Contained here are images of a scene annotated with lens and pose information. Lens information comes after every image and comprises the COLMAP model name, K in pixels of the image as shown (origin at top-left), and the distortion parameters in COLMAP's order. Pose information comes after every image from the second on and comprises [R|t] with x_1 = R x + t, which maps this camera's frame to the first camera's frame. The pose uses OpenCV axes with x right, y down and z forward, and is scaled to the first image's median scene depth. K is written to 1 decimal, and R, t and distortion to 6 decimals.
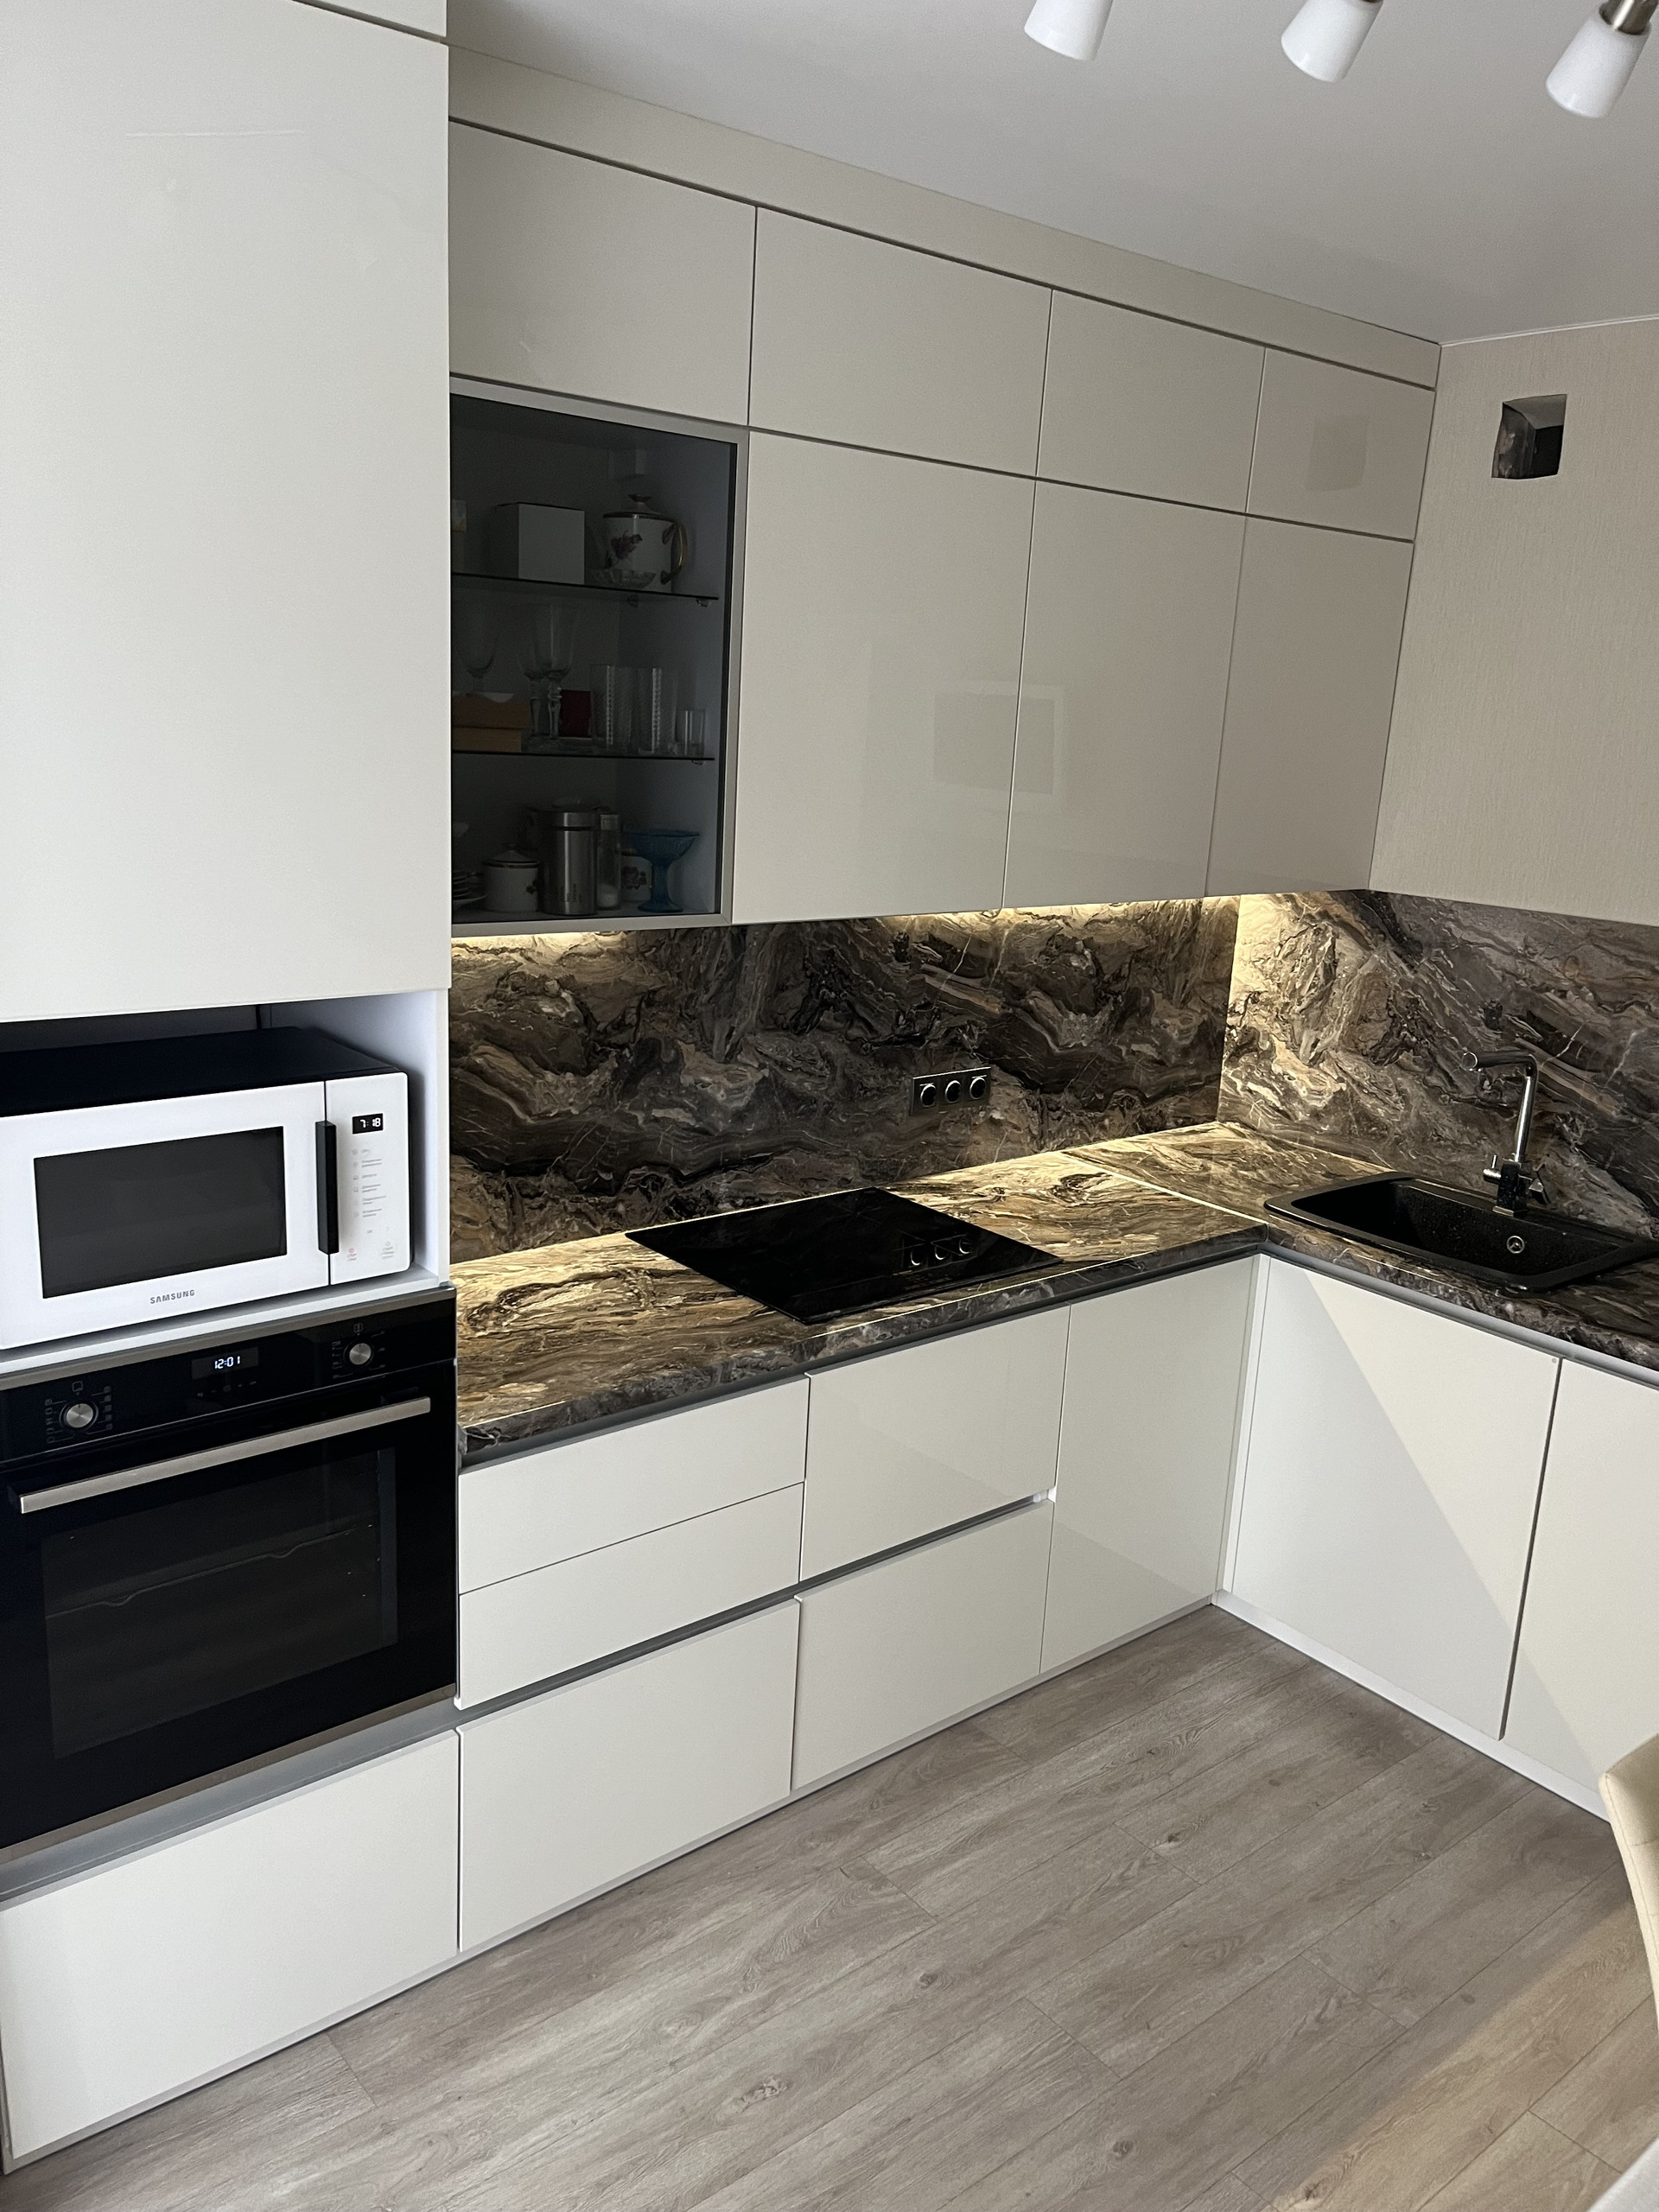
lens RADIAL K [[1673.9, 0, 833.3], [0, 1673.9, 1120.8], [0, 0, 1]] dist [0.052896, -0.096721]
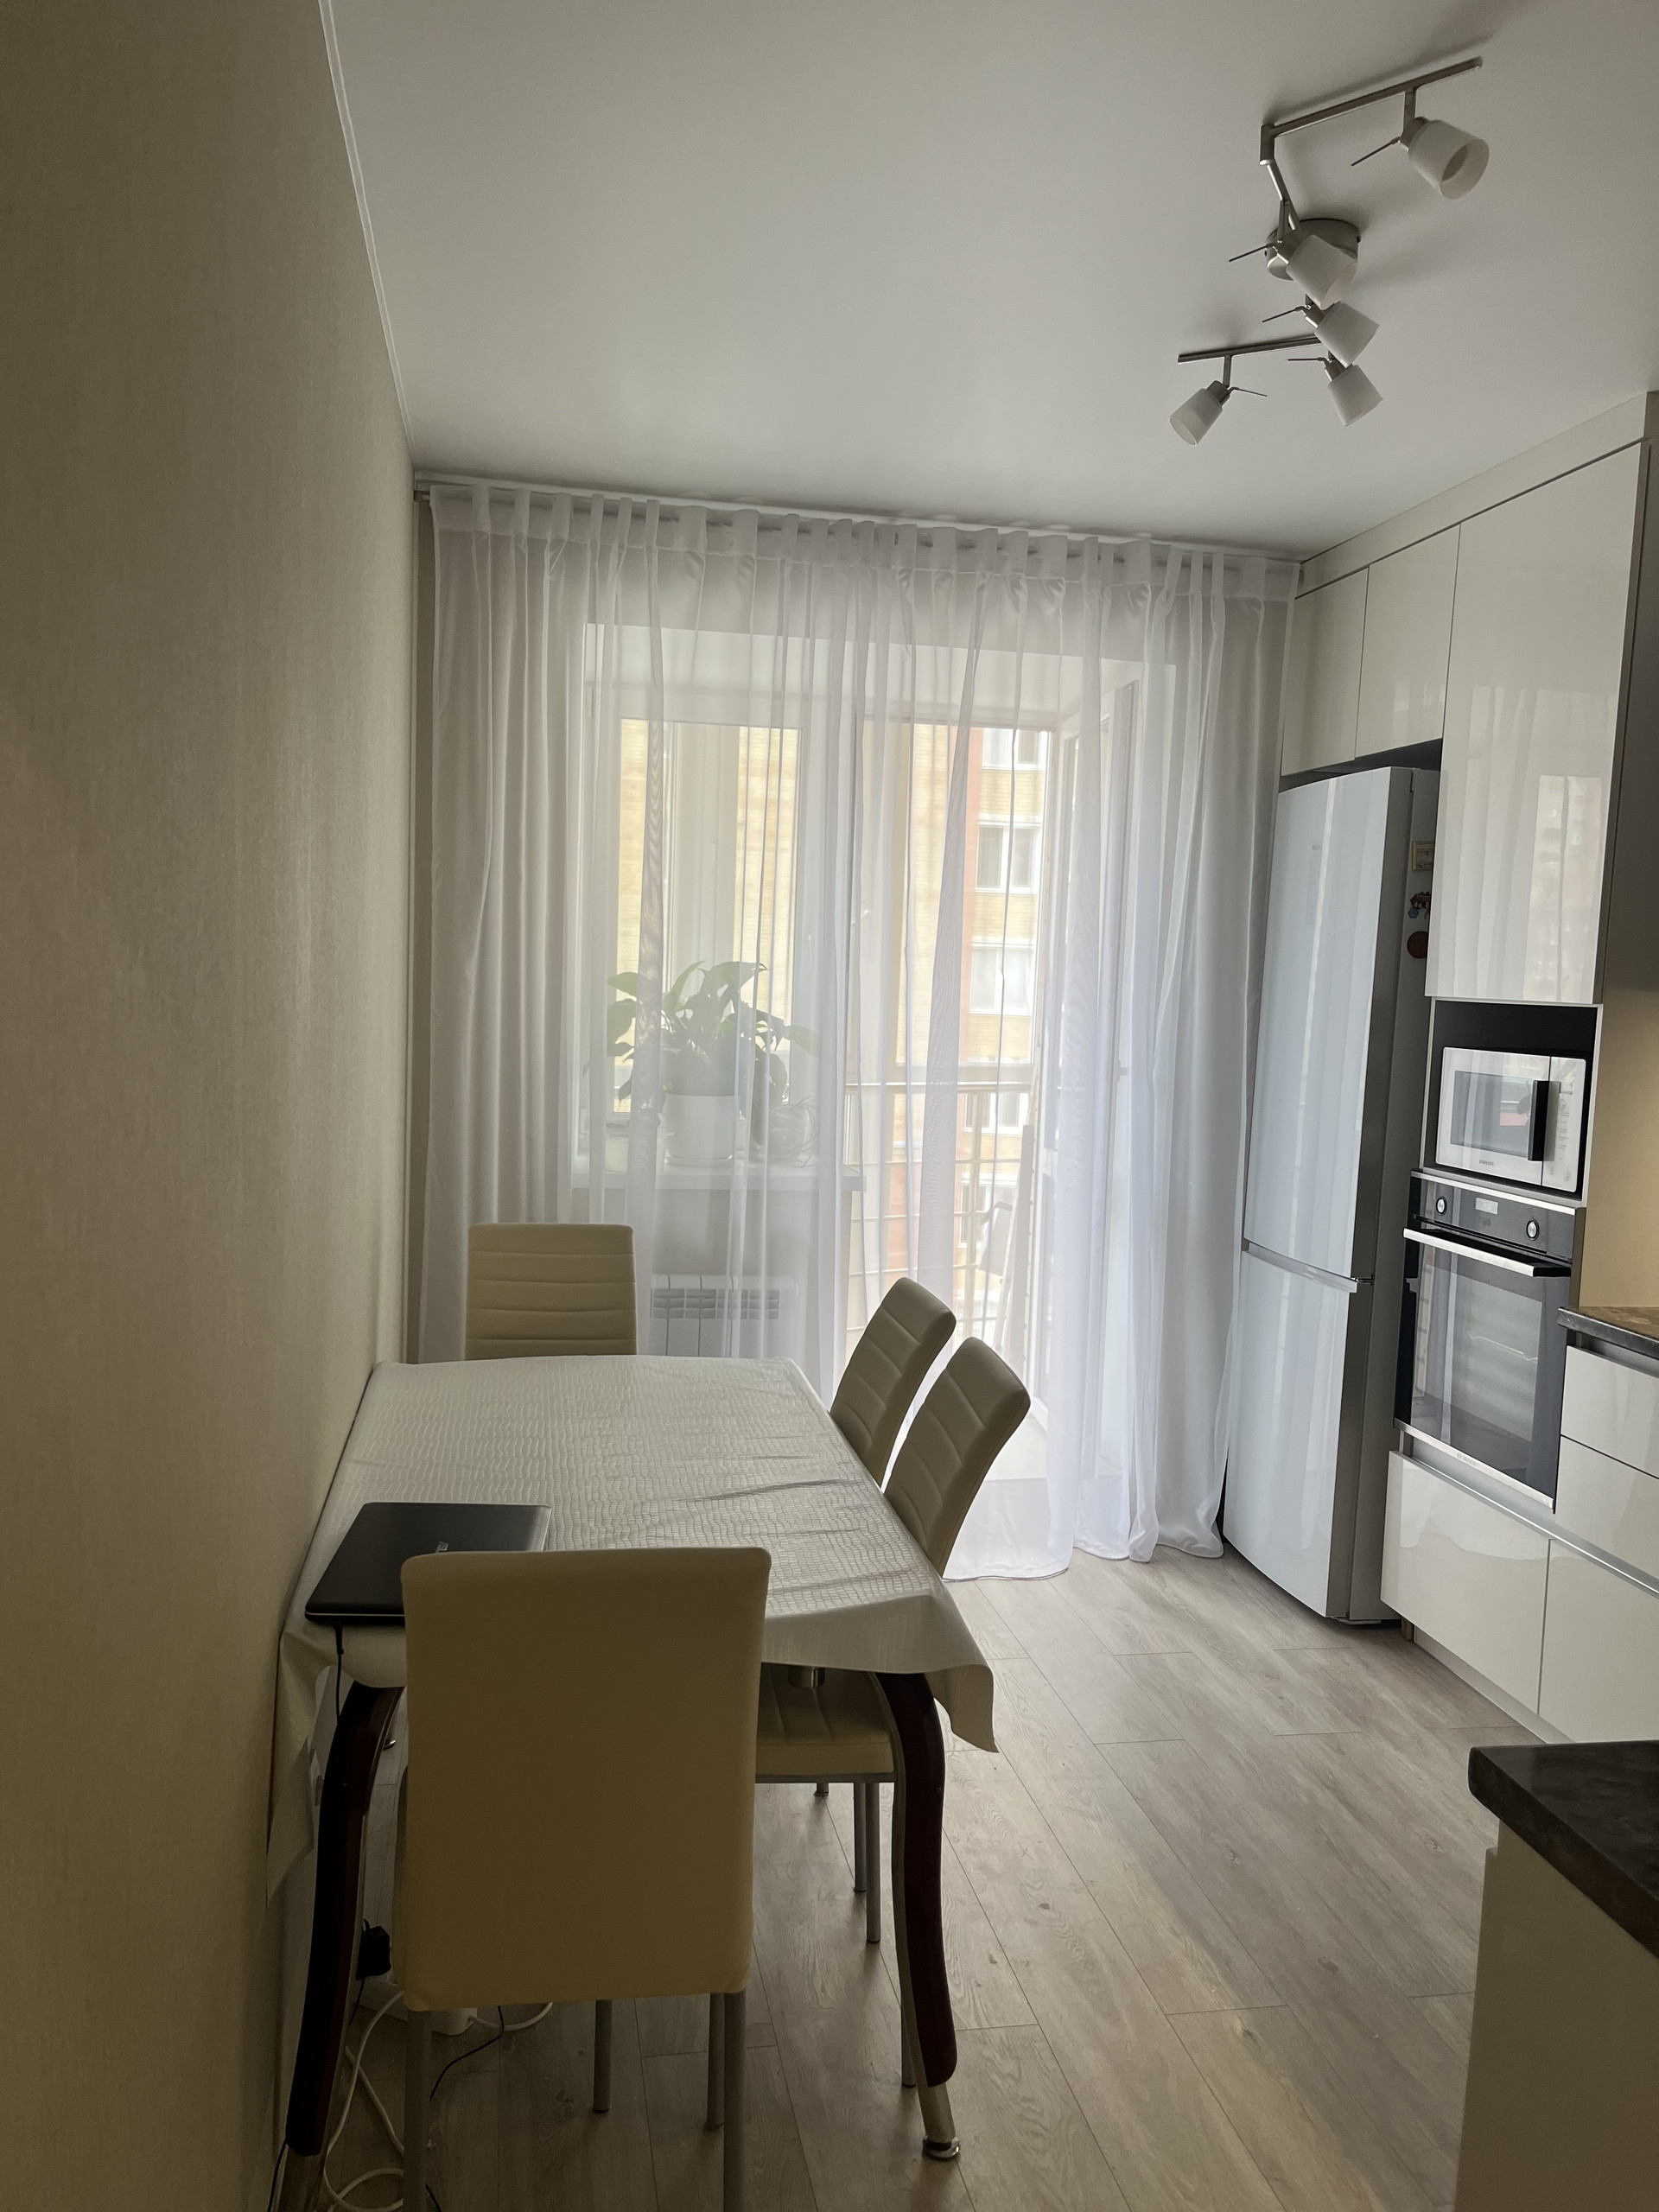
lens RADIAL K [[1673.9, 0, 833.3], [0, 1673.9, 1120.8], [0, 0, 1]] dist [0.052896, -0.096721]
pose [[-0.478210, 0.012220, -0.878161, 1.383124], [-0.269360, 0.949673, 0.159897, -0.035955], [0.835919, 0.313006, -0.450851, 1.084371]]
